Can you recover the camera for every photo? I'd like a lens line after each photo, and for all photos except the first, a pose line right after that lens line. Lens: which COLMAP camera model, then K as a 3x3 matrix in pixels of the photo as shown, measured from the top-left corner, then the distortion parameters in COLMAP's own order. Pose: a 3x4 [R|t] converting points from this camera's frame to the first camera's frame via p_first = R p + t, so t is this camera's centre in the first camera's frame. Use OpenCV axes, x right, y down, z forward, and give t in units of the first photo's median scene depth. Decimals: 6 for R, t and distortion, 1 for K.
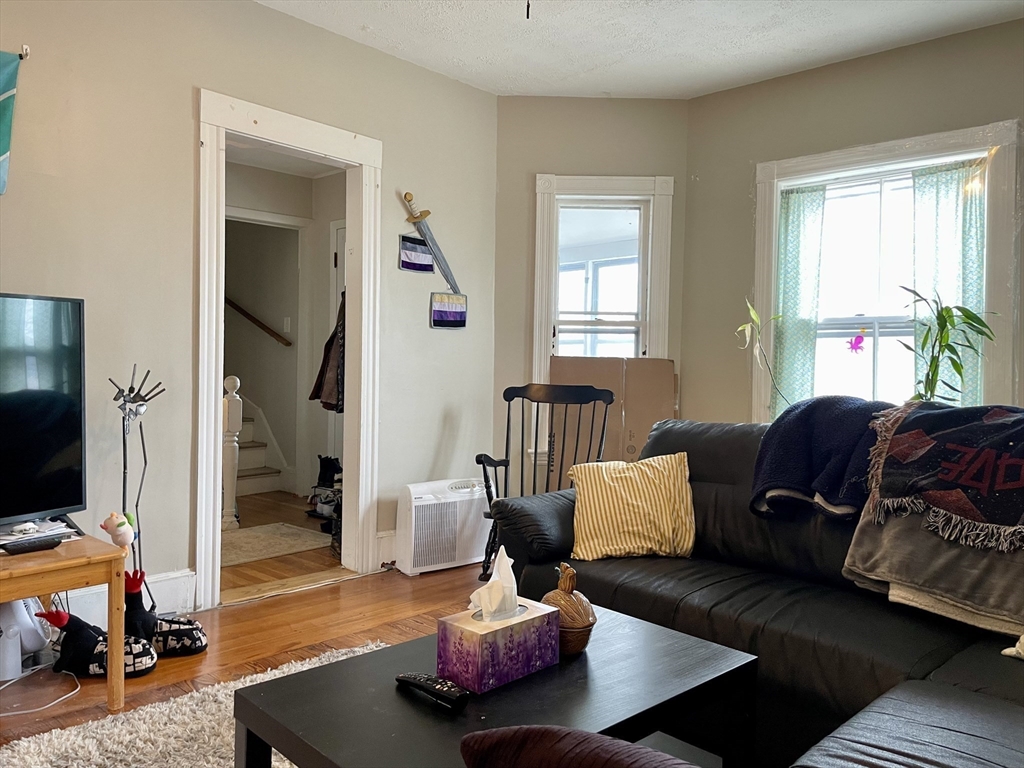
lens RADIAL K [[774.9, 0, 516.3], [0, 774.9, 373.0], [0, 0, 1]] dist [0.065336, -0.034585]
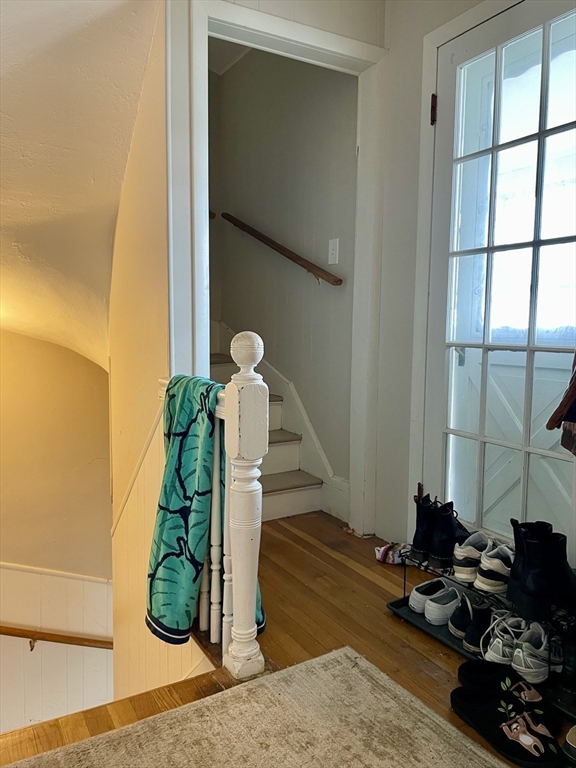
lens RADIAL K [[581.2, 0, 289.3], [0, 581.2, 385.2], [0, 0, 1]] dist [0.065336, -0.034585]
pose [[0.955953, 0.020623, -0.292796, -0.197090], [0.004527, 0.996374, 0.084959, 0.004238], [0.293486, -0.082543, 0.952393, 0.559515]]
